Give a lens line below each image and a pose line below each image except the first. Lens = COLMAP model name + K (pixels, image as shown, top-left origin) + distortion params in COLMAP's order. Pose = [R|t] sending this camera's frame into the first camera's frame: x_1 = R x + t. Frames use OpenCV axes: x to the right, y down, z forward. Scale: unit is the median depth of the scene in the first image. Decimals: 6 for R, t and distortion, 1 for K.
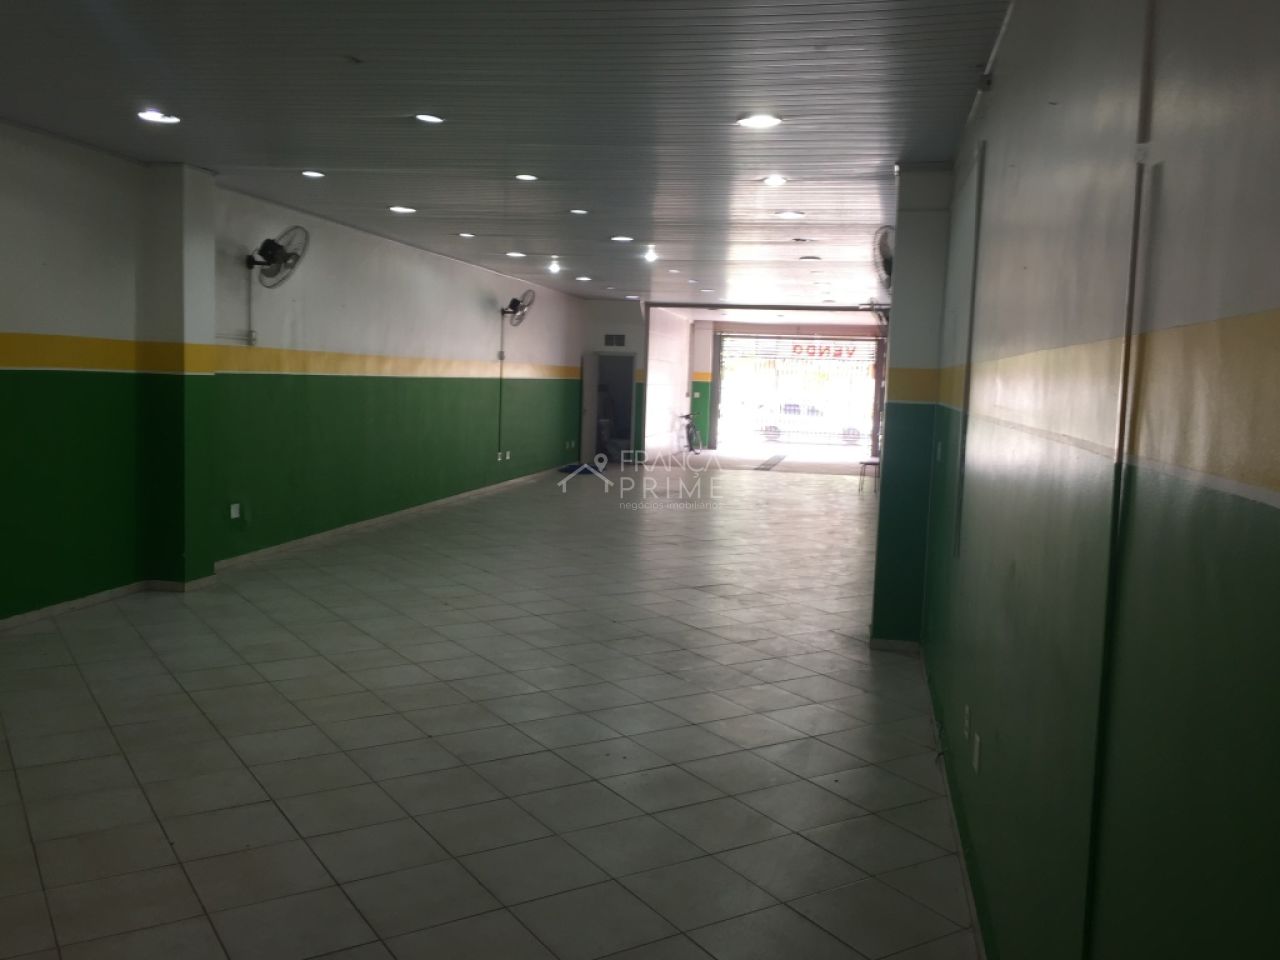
lens RADIAL K [[1082.0, 0, 642.4], [0, 1082.0, 471.7], [0, 0, 1]] dist [0.044778, -0.002902]
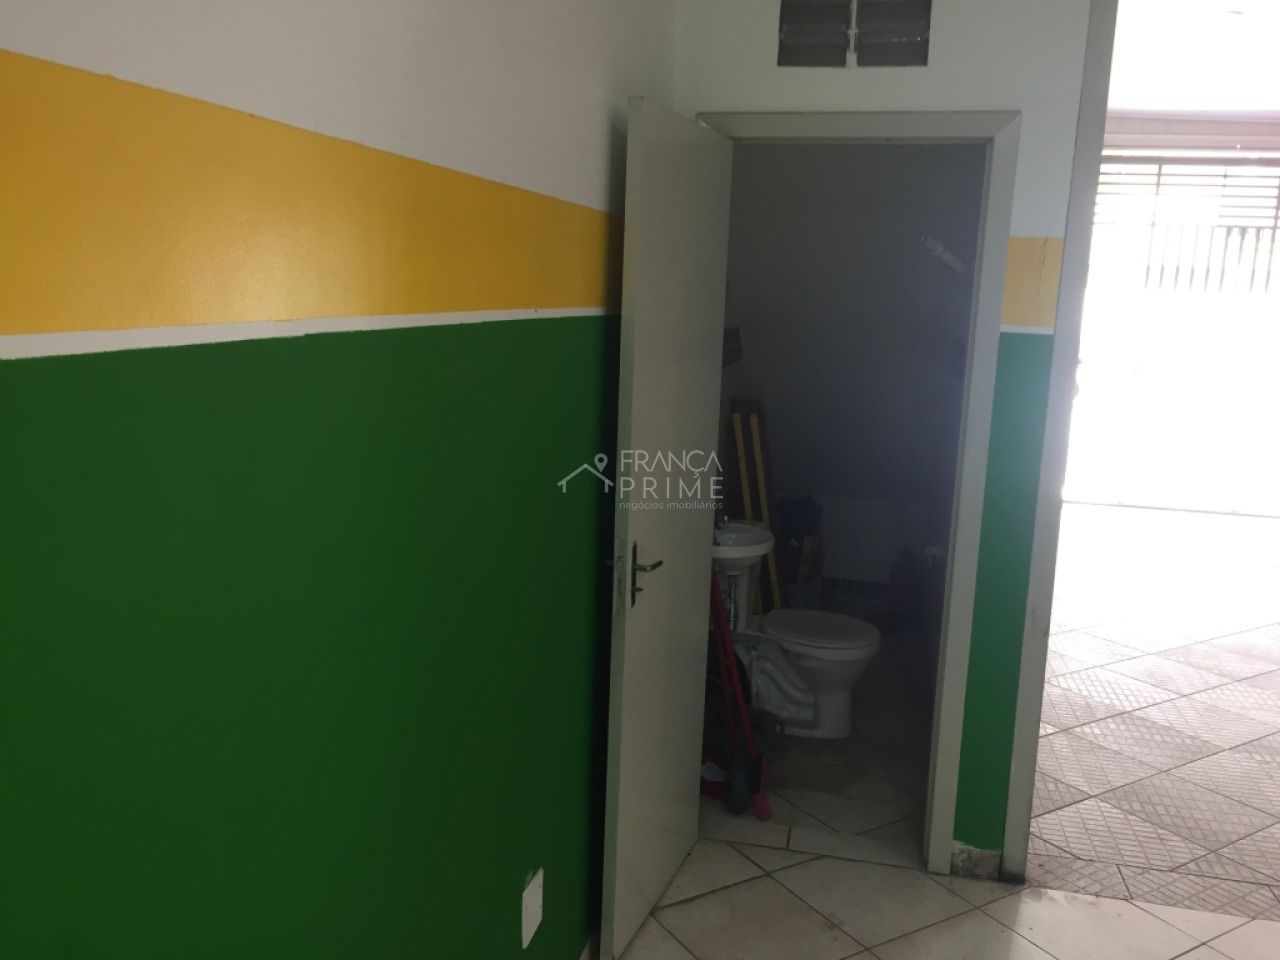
lens RADIAL K [[1082.0, 0, 639.5], [0, 1082.0, 476.2], [0, 0, 1]] dist [0.044778, -0.002902]
pose [[0.999394, 0.007730, -0.033927, -0.052241], [-0.004667, 0.995981, 0.089444, -0.084180], [0.034482, -0.089232, 0.995414, 0.940582]]
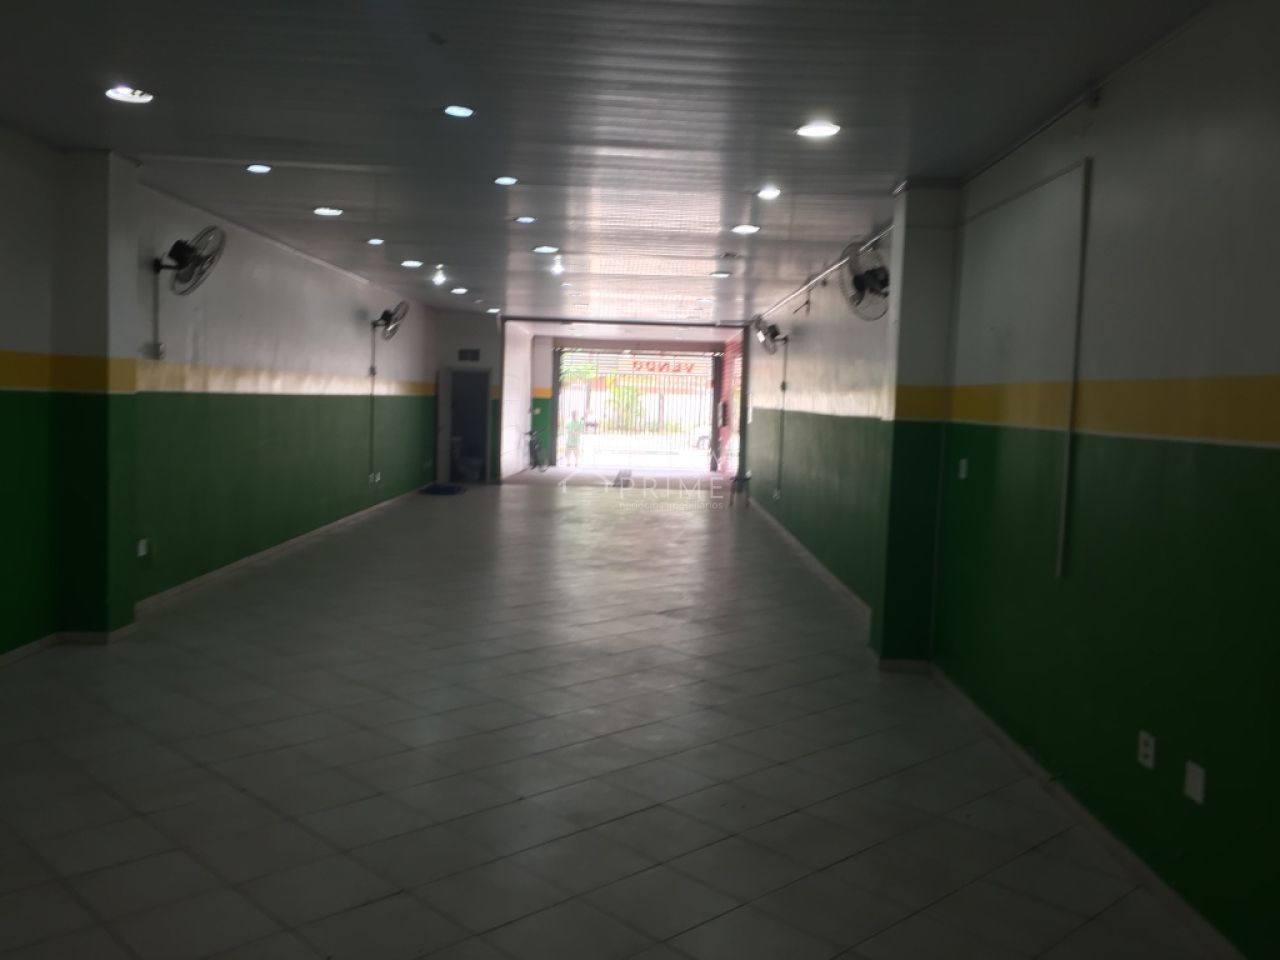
lens RADIAL K [[1082.0, 0, 637.6], [0, 1082.0, 480.2], [0, 0, 1]] dist [0.044778, -0.002902]
pose [[0.981110, -0.017327, 0.192675, -0.072519], [0.018455, 0.999821, -0.004058, -0.003583], [-0.192570, 0.007537, 0.981254, 0.026859]]
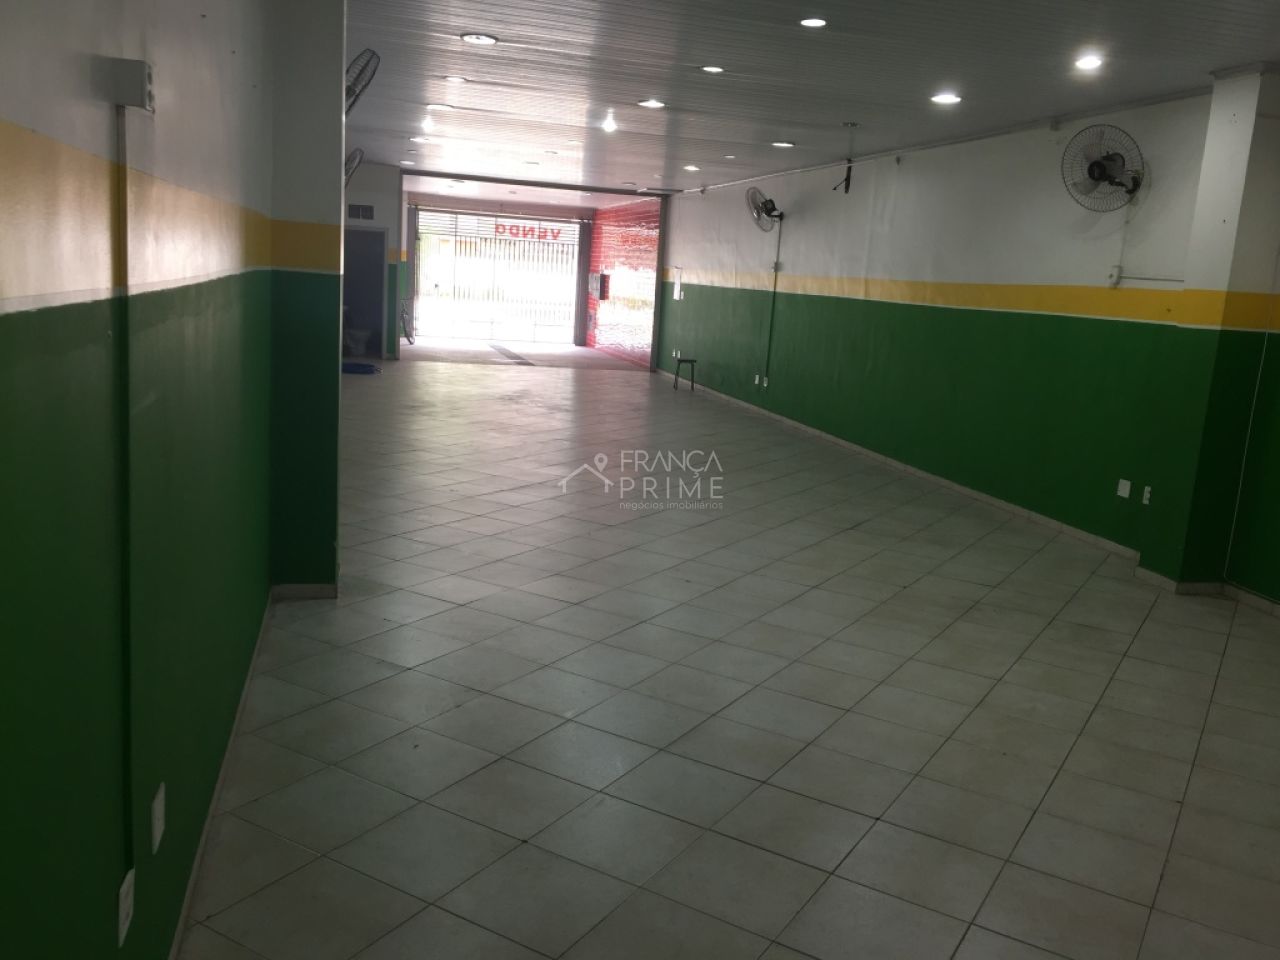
lens RADIAL K [[1082.0, 0, 640.8], [0, 1082.0, 475.3], [0, 0, 1]] dist [0.044778, -0.002902]
pose [[0.900282, -0.054710, 0.431856, -0.227150], [0.003223, 0.992881, 0.119066, -0.019642], [-0.435296, -0.105801, 0.894049, 0.136820]]
